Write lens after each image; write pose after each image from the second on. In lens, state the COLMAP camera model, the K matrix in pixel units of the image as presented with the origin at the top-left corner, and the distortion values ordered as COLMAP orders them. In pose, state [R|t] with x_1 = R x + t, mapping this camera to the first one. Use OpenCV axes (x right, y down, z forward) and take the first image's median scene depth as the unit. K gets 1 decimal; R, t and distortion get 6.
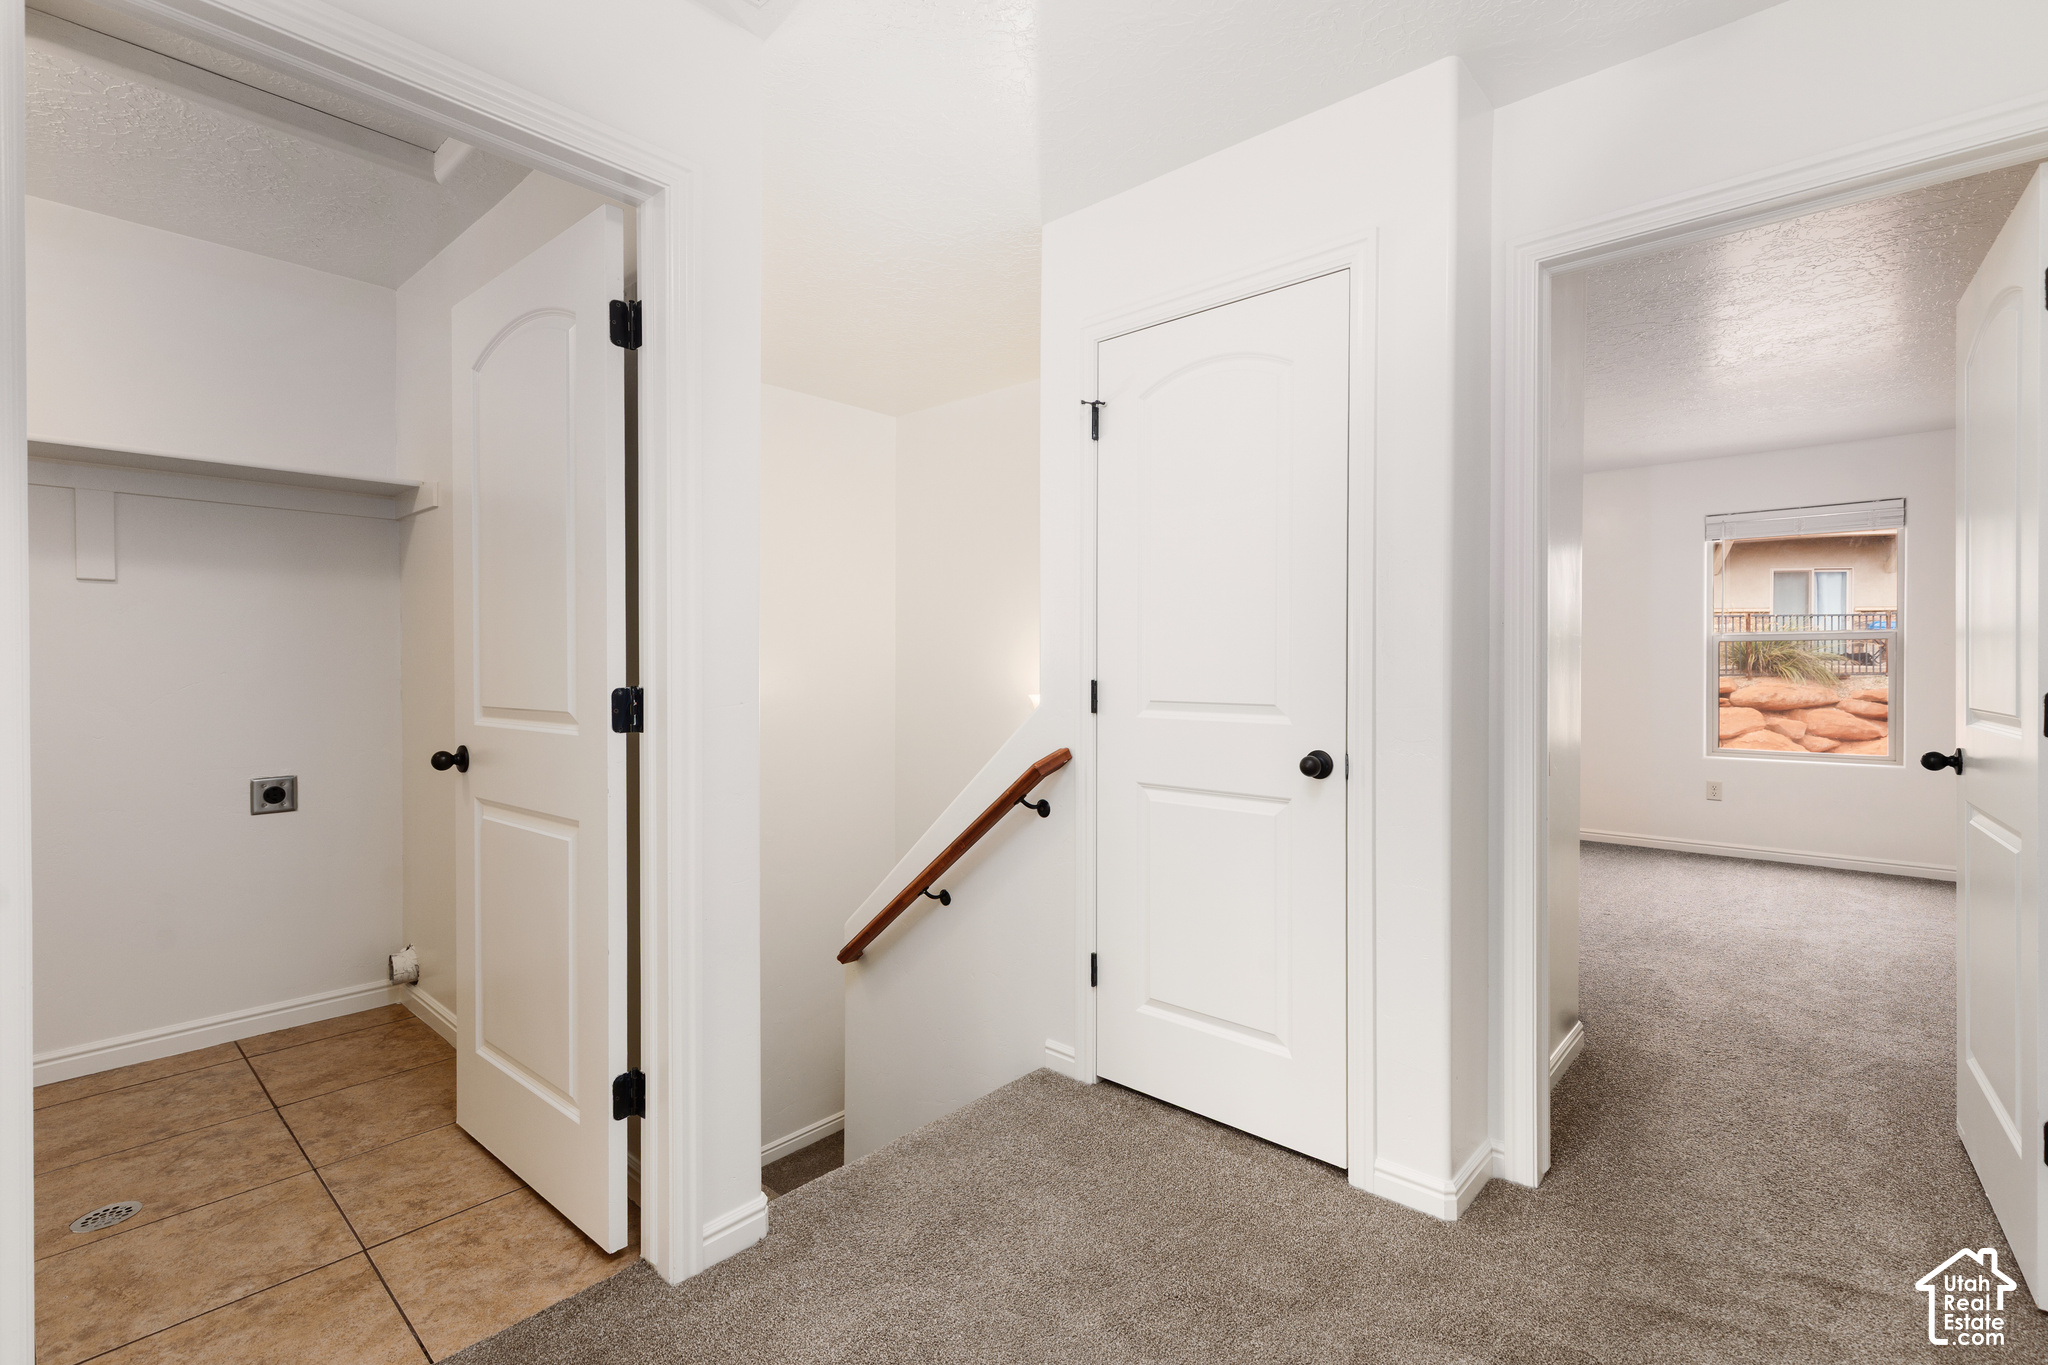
lens RADIAL K [[924.5, 0, 1022.5], [0, 924.5, 670.7], [0, 0, 1]] dist [0.011672, -0.000913]
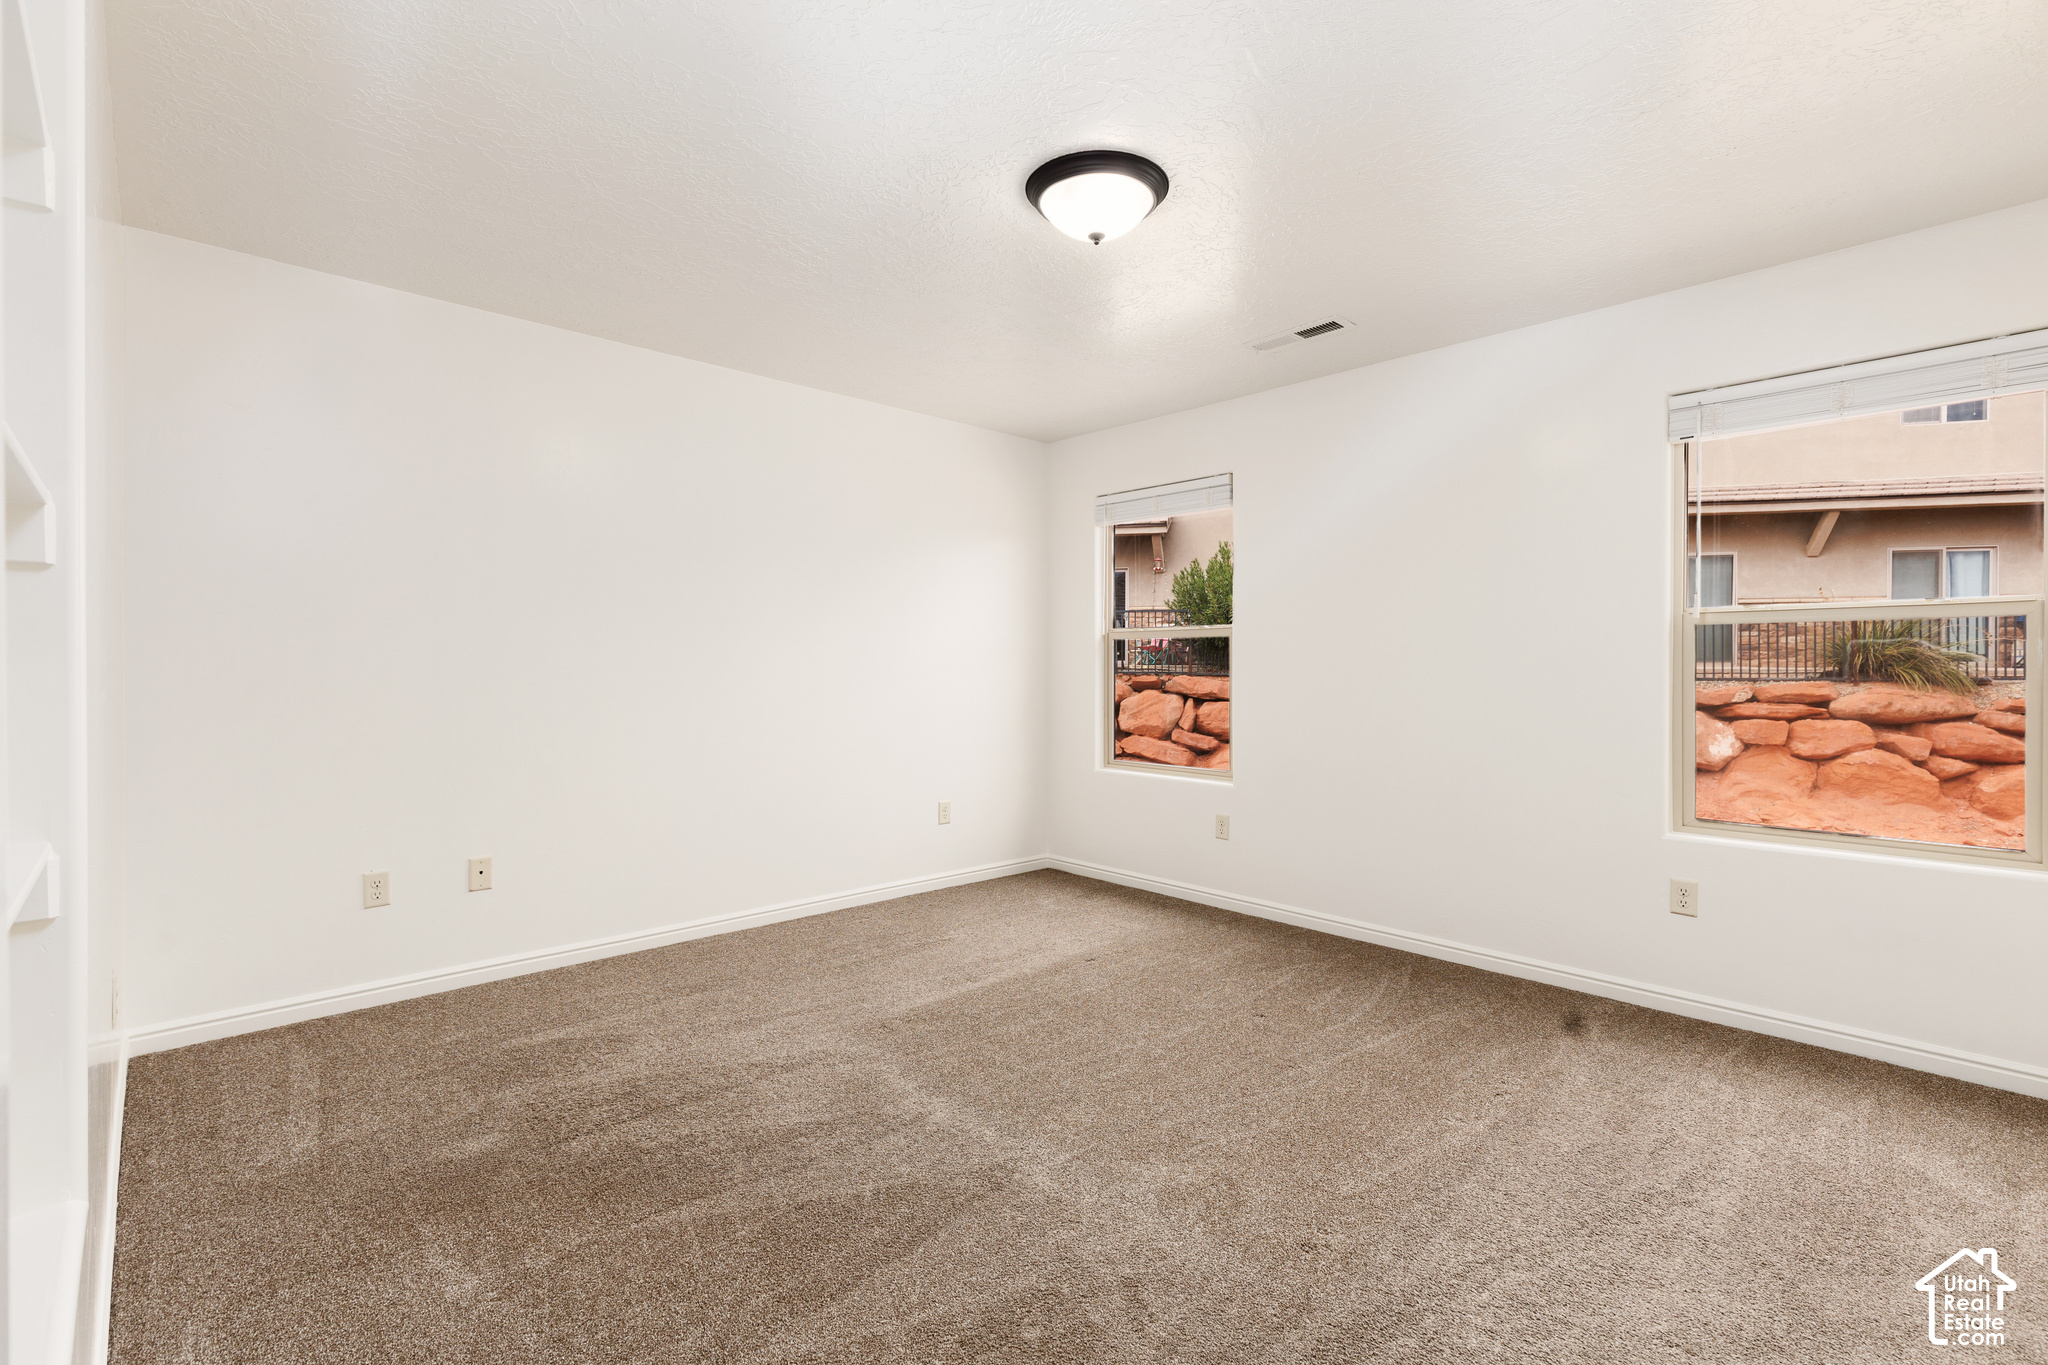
lens RADIAL K [[924.5, 0, 1022.5], [0, 924.5, 670.7], [0, 0, 1]] dist [0.011672, -0.000913]
pose [[0.996458, 0.002669, -0.084044, 0.138446], [-0.002612, 0.999996, 0.000788, -0.001673], [0.084046, -0.000565, 0.996462, 0.145112]]
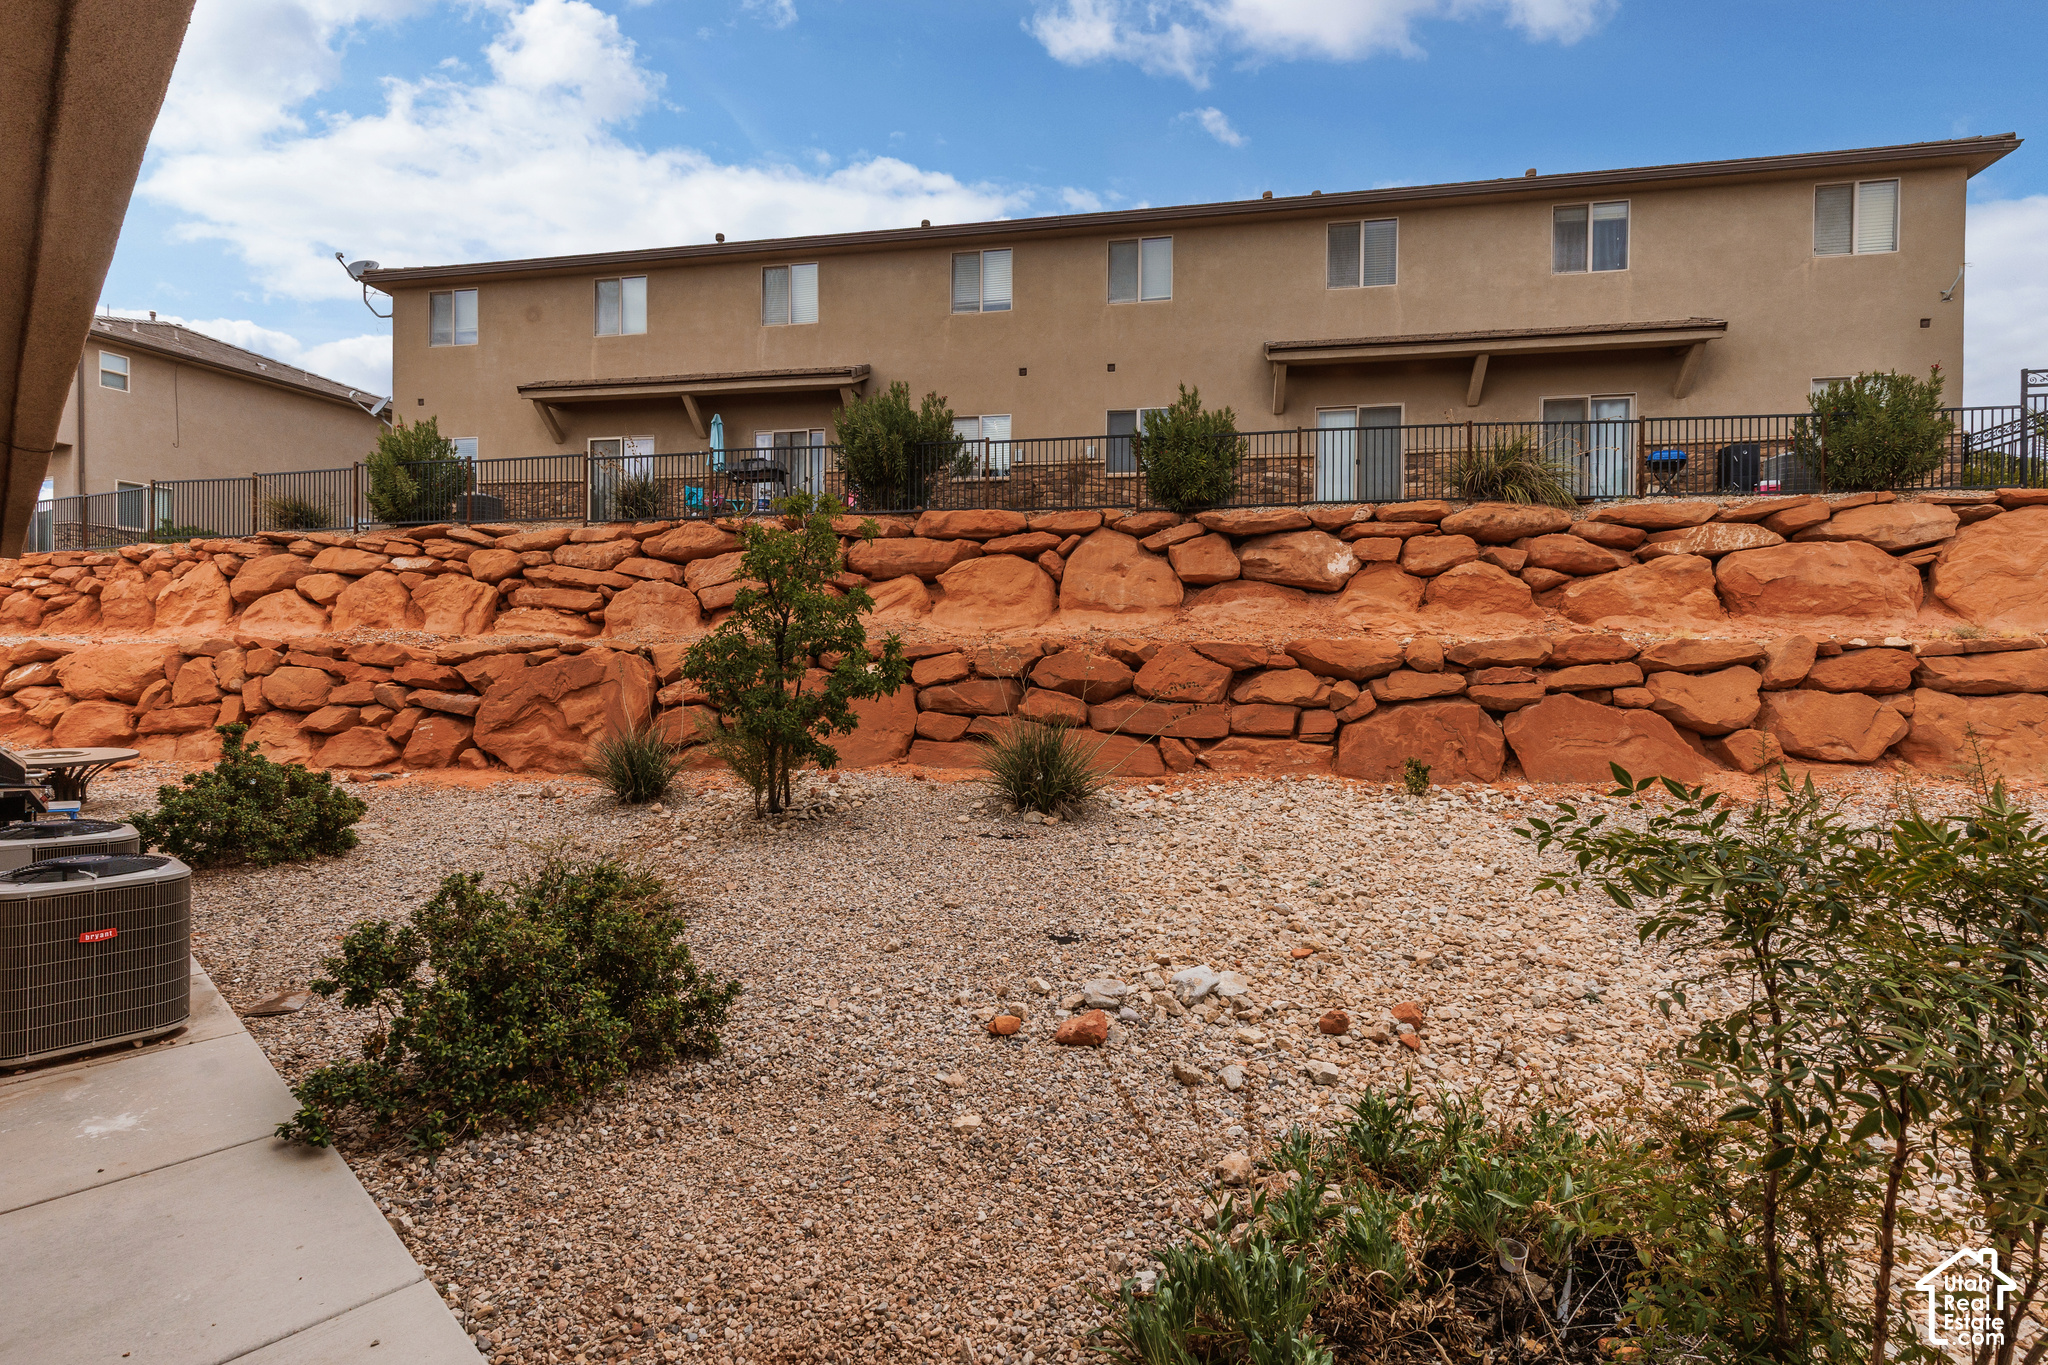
lens RADIAL K [[924.5, 0, 1022.5], [0, 924.5, 670.7], [0, 0, 1]] dist [0.011672, -0.000913]
pose [[0.999954, 0.008011, -0.005354, 0.415979], [-0.008025, 0.999964, -0.002739, 0.161215], [0.005332, 0.002781, 0.999982, 0.212893]]
